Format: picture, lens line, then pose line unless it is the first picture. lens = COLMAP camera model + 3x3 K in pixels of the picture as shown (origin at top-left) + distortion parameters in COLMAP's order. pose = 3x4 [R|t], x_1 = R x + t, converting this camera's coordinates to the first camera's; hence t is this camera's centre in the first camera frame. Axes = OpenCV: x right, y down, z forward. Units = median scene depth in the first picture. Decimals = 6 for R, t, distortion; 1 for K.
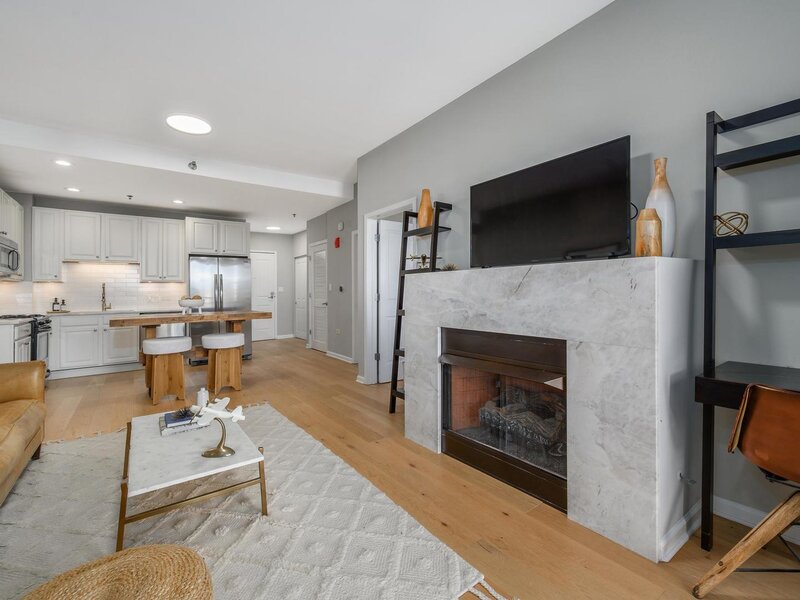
lens RADIAL K [[373.0, 0, 402.0], [0, 373.0, 288.0], [0, 0, 1]] dist [0.000491, -0.000063]
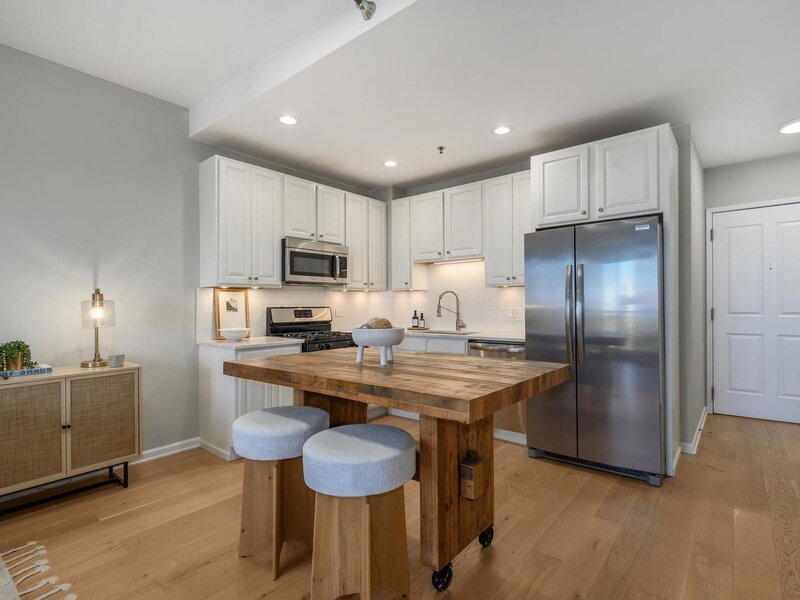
lens RADIAL K [[408.8, 0, 426.4], [0, 408.8, 299.3], [0, 0, 1]] dist [0.001467, 0.000283]
pose [[0.255988, 0.002904, -0.966676, -0.082598], [0.019653, 0.999773, 0.008208, -0.003745], [0.966480, -0.021099, 0.255872, 0.787656]]
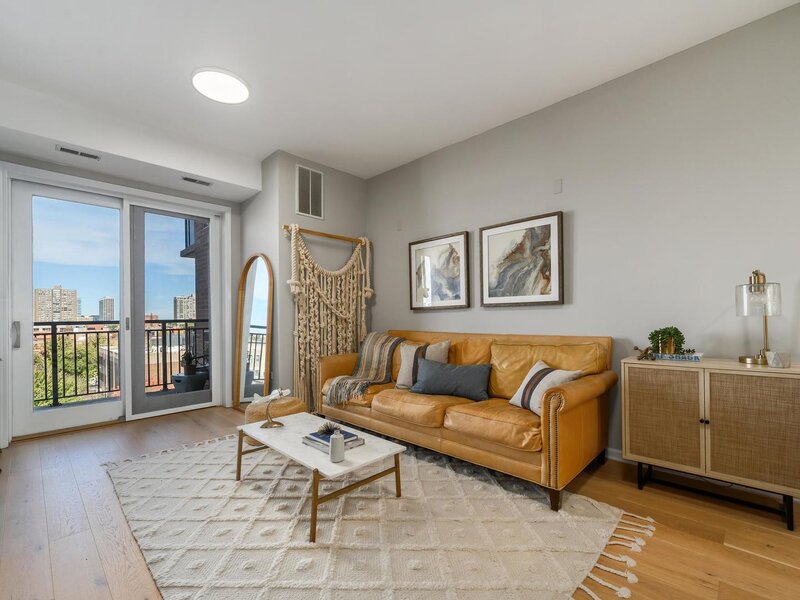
lens RADIAL K [[358.6, 0, 387.2], [0, 358.6, 314.7], [0, 0, 1]] dist [-0.000960, 0.000030]
pose [[-0.991423, 0.025556, -0.128167, -0.253445], [0.027959, 0.999465, -0.016986, 0.020919], [0.127665, -0.020424, -0.991607, 0.837578]]
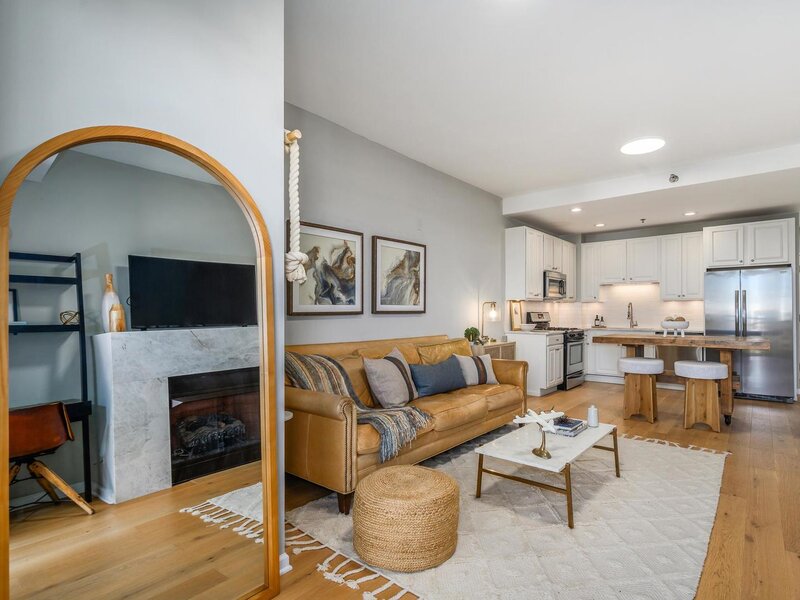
lens RADIAL K [[418.8, 0, 416.3], [0, 418.8, 305.7], [0, 0, 1]] dist [-0.001424, -0.000102]
pose [[0.237160, 0.002444, -0.971467, 0.257100], [0.011532, 0.999919, 0.005331, -0.017807], [0.971402, -0.012467, 0.237113, 0.100822]]
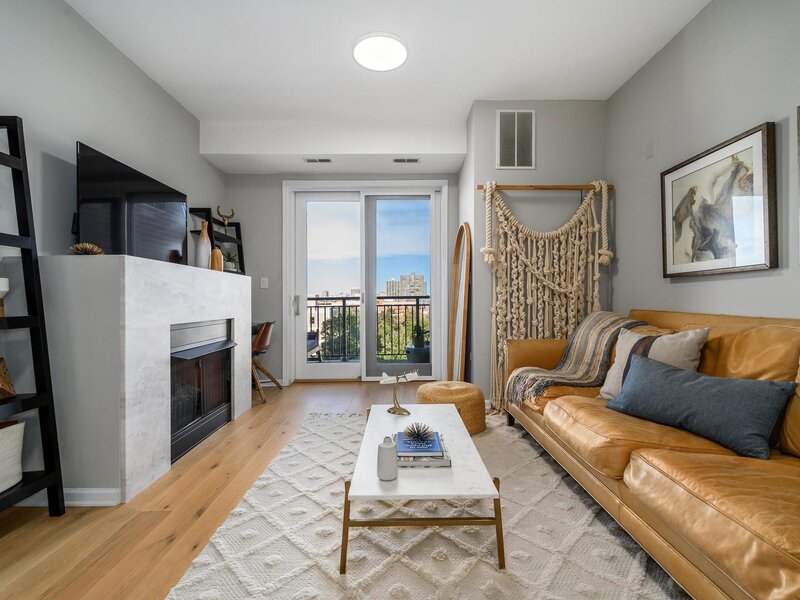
lens RADIAL K [[366.6, 0, 398.6], [0, 366.6, 296.9], [0, 0, 1]] dist [0.001176, 0.000081]
pose [[-0.804334, 0.025662, 0.593623, -0.411095], [0.014176, 0.999611, -0.024005, 0.031679], [-0.594009, -0.010892, -0.804385, 0.693284]]
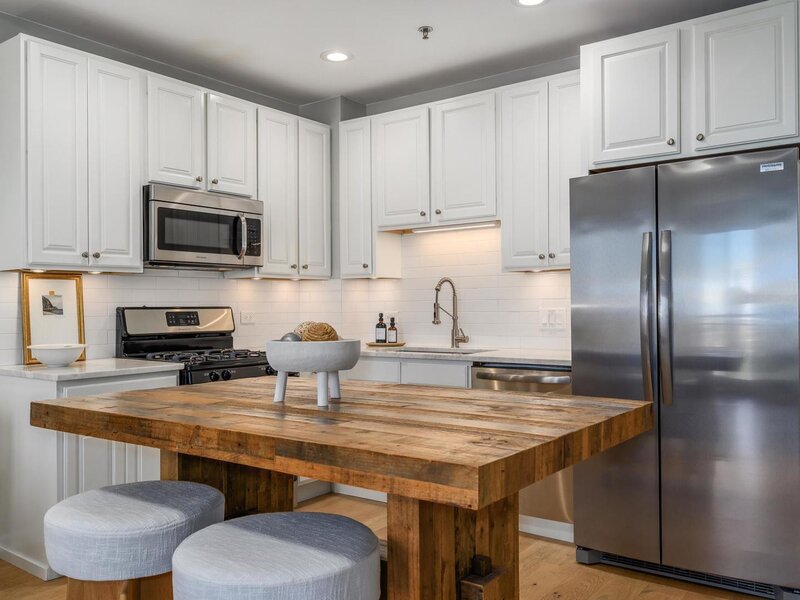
lens RADIAL K [[689.8, 0, 434.0], [0, 689.8, 306.8], [0, 0, 1]] dist [0.001329, -0.002339]
pose [[0.302629, 0.014931, -0.952992, -0.101683], [0.019212, 0.999579, 0.021762, 0.001403], [0.952915, -0.024894, 0.302215, 0.793032]]
